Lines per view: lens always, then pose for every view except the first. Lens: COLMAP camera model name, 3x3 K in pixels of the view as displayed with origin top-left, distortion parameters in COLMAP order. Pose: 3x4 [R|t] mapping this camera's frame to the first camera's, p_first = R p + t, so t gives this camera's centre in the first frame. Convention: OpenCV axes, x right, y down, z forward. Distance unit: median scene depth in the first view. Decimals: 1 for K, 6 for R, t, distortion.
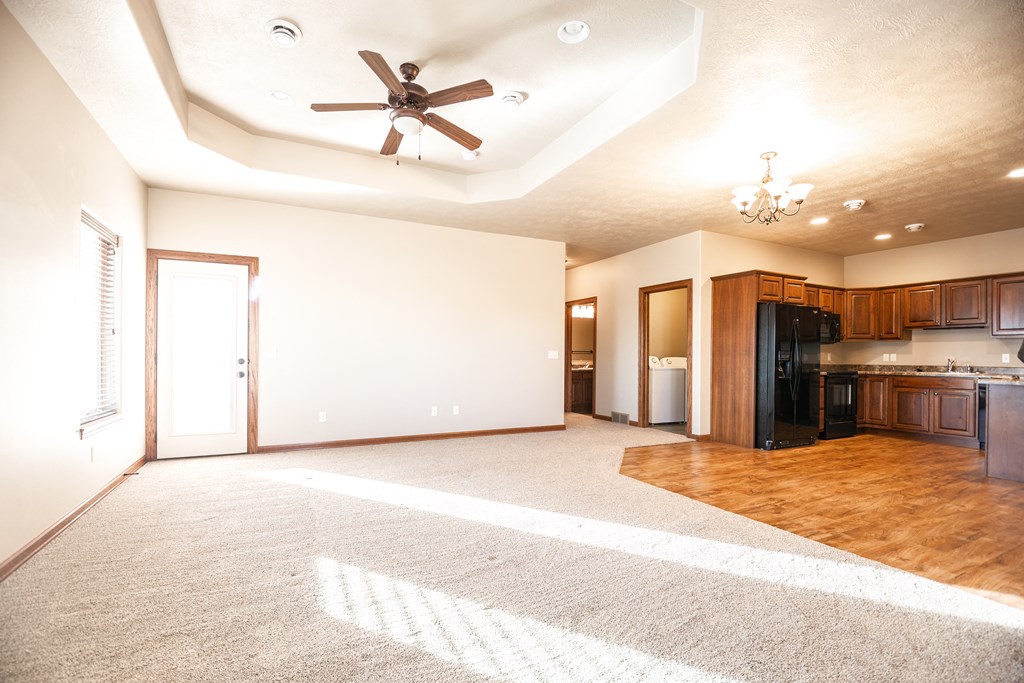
lens RADIAL K [[443.7, 0, 490.8], [0, 443.7, 356.9], [0, 0, 1]] dist [-0.007400, -0.004007]
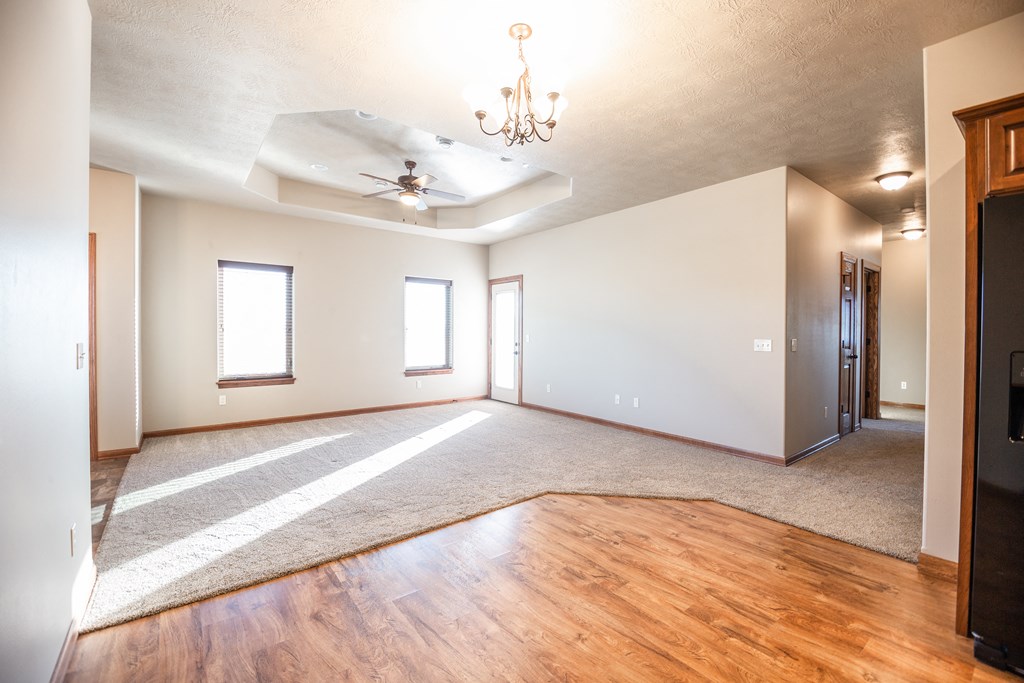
lens RADIAL K [[449.6, 0, 503.7], [0, 449.6, 334.4], [0, 0, 1]] dist [-0.019498, -0.002230]
pose [[0.201742, -0.000960, -0.979438, 0.856157], [-0.005683, 0.999982, -0.002150, -0.019896], [0.979422, 0.005999, 0.201733, 0.594805]]
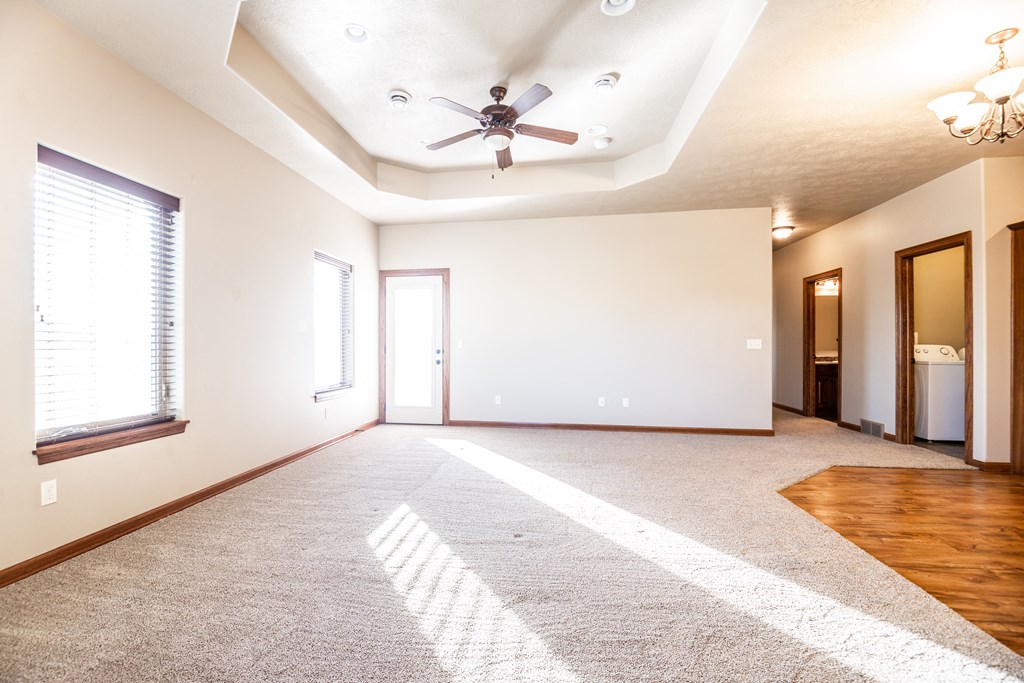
lens RADIAL K [[449.6, 0, 496.6], [0, 449.6, 346.5], [0, 0, 1]] dist [-0.019498, -0.002230]
pose [[0.823552, -0.006743, -0.567200, 0.260474], [0.004337, 0.999975, -0.005591, 0.002315], [0.567224, 0.002144, 0.823561, 0.036213]]
